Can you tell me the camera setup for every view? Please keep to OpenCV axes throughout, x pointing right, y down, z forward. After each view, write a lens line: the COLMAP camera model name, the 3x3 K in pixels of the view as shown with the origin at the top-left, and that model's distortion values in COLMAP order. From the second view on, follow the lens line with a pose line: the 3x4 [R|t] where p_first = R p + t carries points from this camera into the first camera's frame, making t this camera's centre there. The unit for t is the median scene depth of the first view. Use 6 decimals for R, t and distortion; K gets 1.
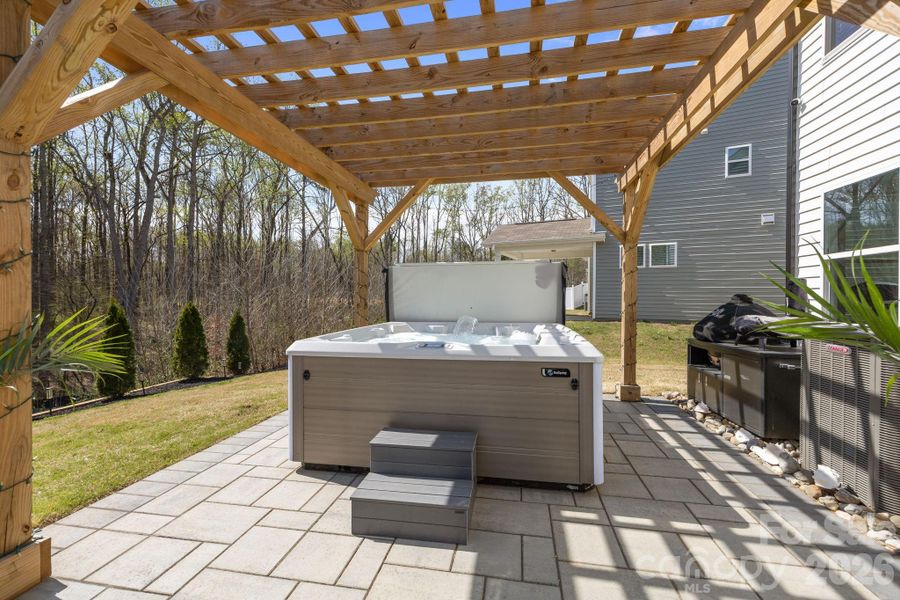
lens RADIAL K [[367.2, 0, 453.2], [0, 367.2, 298.0], [0, 0, 1]] dist [0.002132, 0.000121]
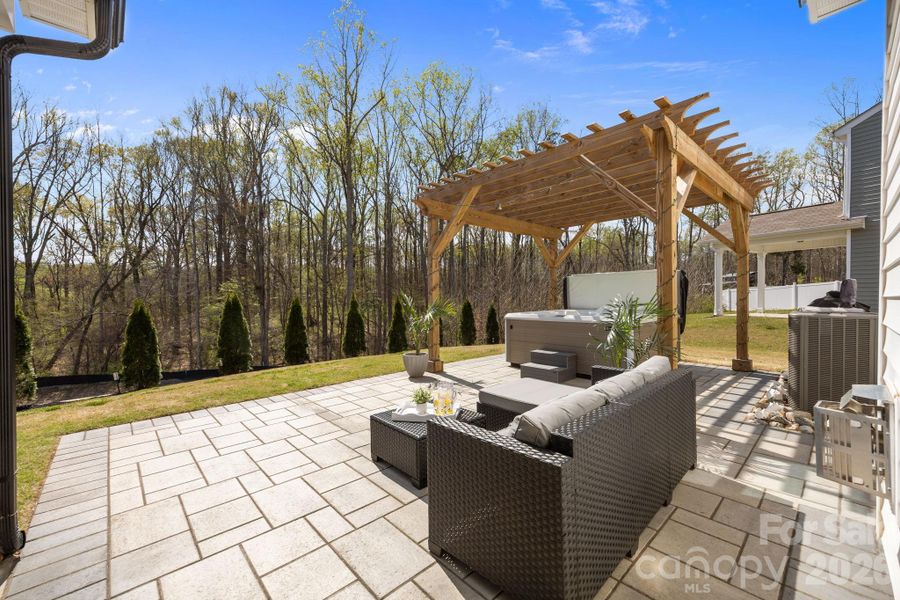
lens RADIAL K [[367.2, 0, 453.2], [0, 367.2, 298.0], [0, 0, 1]] dist [0.002132, 0.000121]
pose [[0.799002, 0.000499, -0.601329, 0.178575], [0.003627, 0.999977, 0.005649, 0.000074], [0.601318, -0.006695, 0.798982, -0.278604]]
